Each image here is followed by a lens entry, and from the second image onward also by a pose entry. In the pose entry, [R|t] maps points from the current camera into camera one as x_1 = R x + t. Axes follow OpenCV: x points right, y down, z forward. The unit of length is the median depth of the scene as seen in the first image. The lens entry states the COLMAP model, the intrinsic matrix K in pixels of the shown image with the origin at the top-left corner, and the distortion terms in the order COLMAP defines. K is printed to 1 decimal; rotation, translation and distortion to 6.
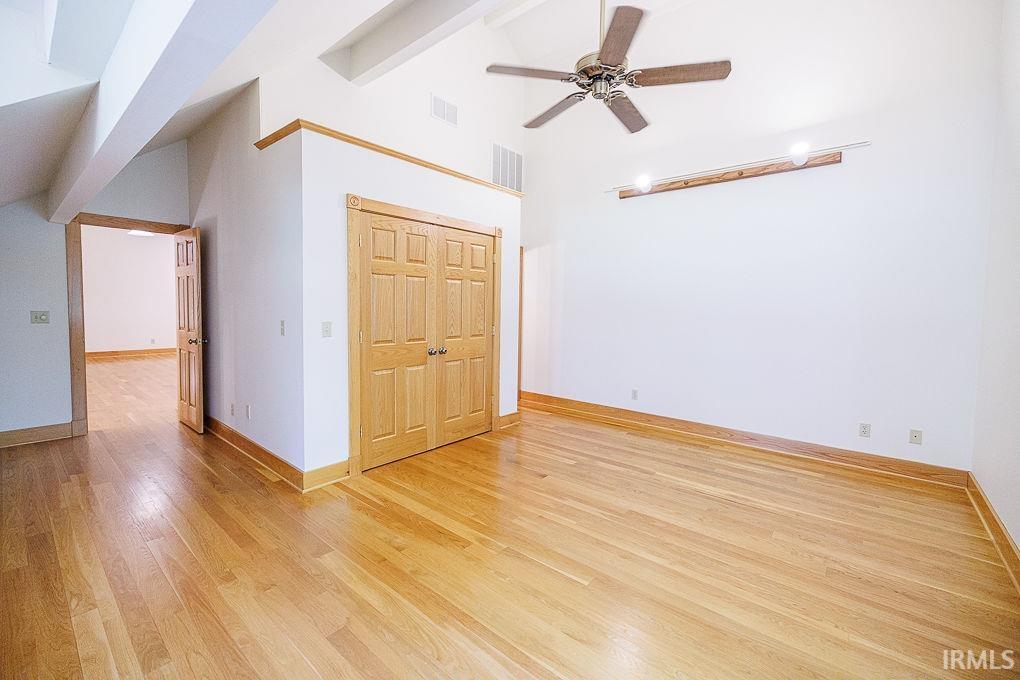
lens RADIAL K [[425.9, 0, 507.3], [0, 425.9, 334.6], [0, 0, 1]] dist [-0.000611, 0.000284]
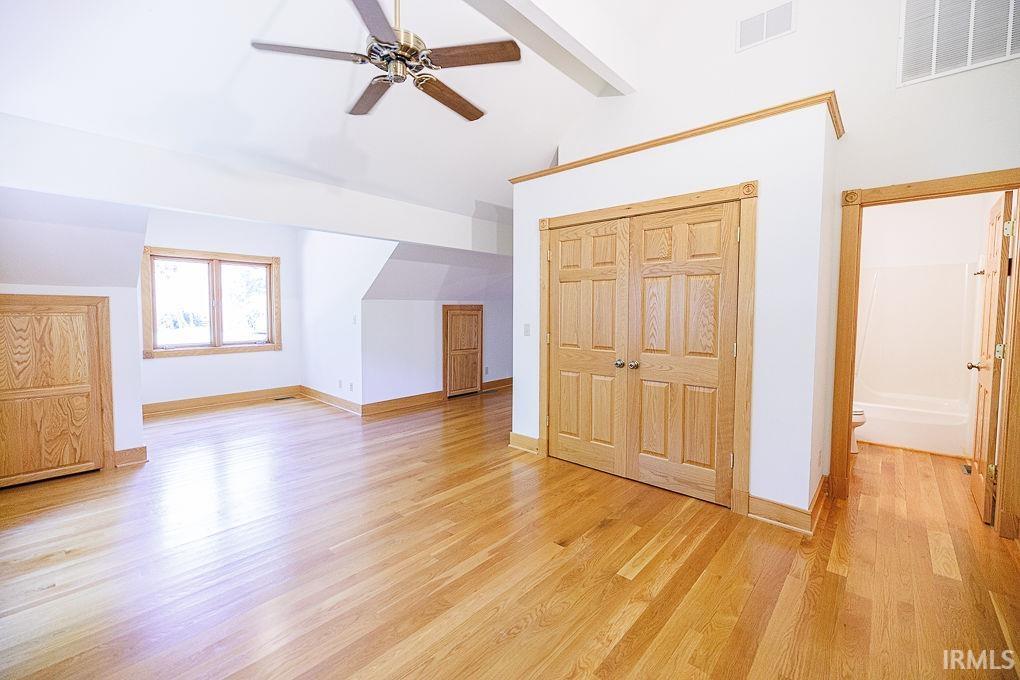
lens RADIAL K [[425.9, 0, 507.6], [0, 425.9, 333.7], [0, 0, 1]] dist [-0.000611, 0.000284]
pose [[-0.042644, 0.043641, -0.998137, 0.742630], [-0.069917, 0.996466, 0.046555, -0.048637], [0.996641, 0.071772, -0.039442, 0.848090]]
